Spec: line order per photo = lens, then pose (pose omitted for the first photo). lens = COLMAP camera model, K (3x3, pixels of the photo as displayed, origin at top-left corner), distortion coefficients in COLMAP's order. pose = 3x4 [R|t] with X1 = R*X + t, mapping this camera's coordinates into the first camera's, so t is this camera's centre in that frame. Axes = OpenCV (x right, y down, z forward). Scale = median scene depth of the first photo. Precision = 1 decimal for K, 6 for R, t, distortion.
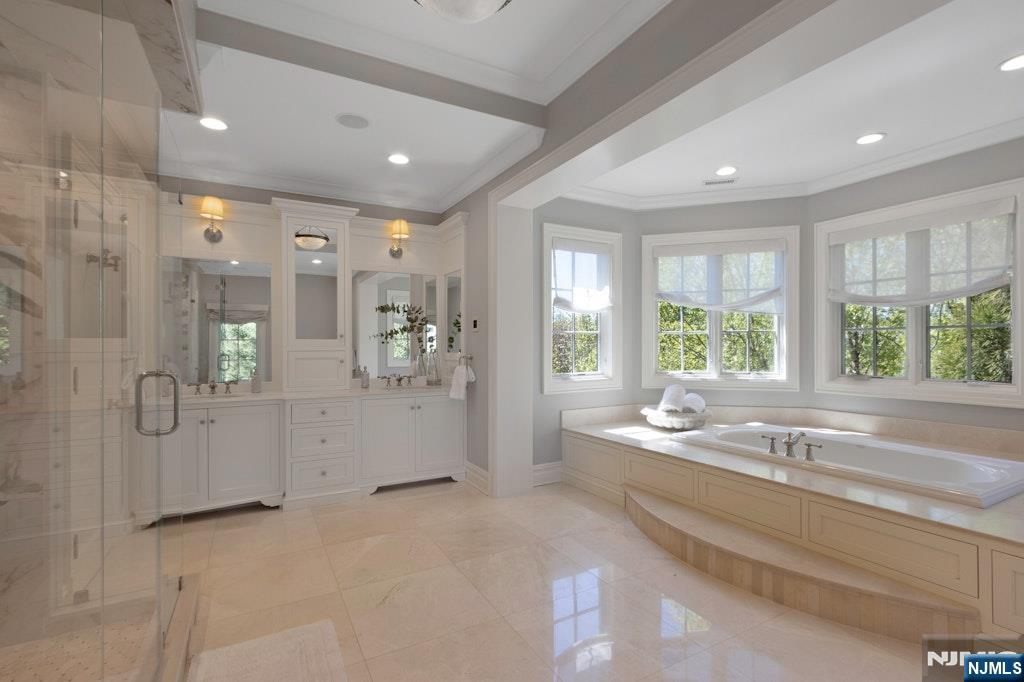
lens RADIAL K [[477.3, 0, 512.0], [0, 477.3, 341.0], [0, 0, 1]] dist [0.001298, -0.000085]
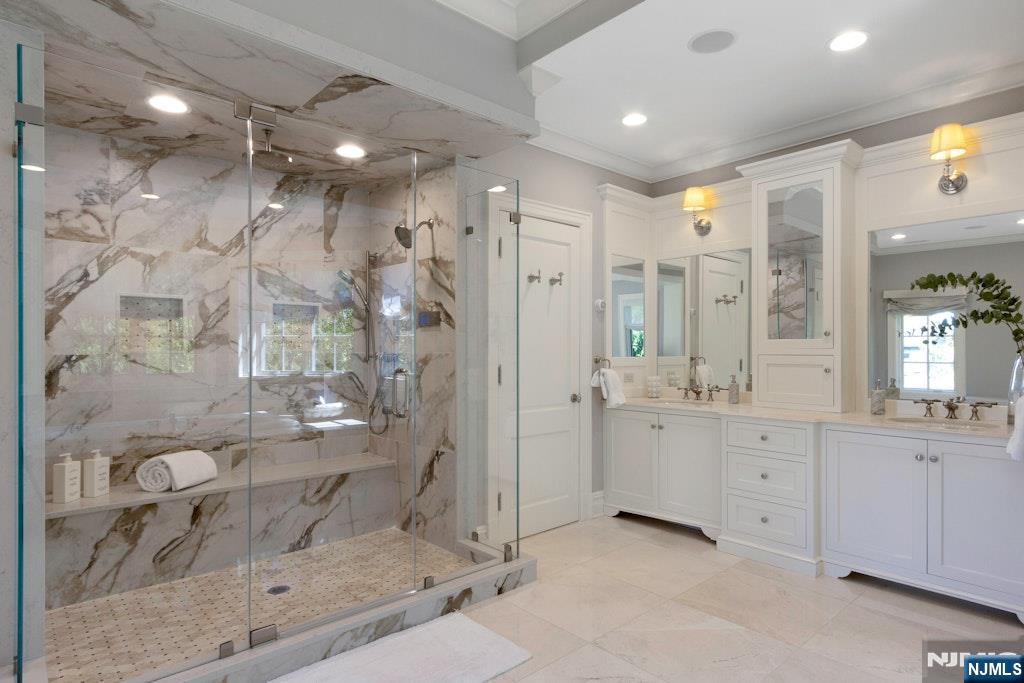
lens RADIAL K [[564.7, 0, 512.0], [0, 564.7, 341.5], [0, 0, 1]] dist [0.001917, 0.000263]
pose [[0.229501, -0.006611, -0.973286, 0.377783], [0.012587, 0.999913, -0.003824, -0.002133], [0.973227, -0.011373, 0.229564, 0.423820]]
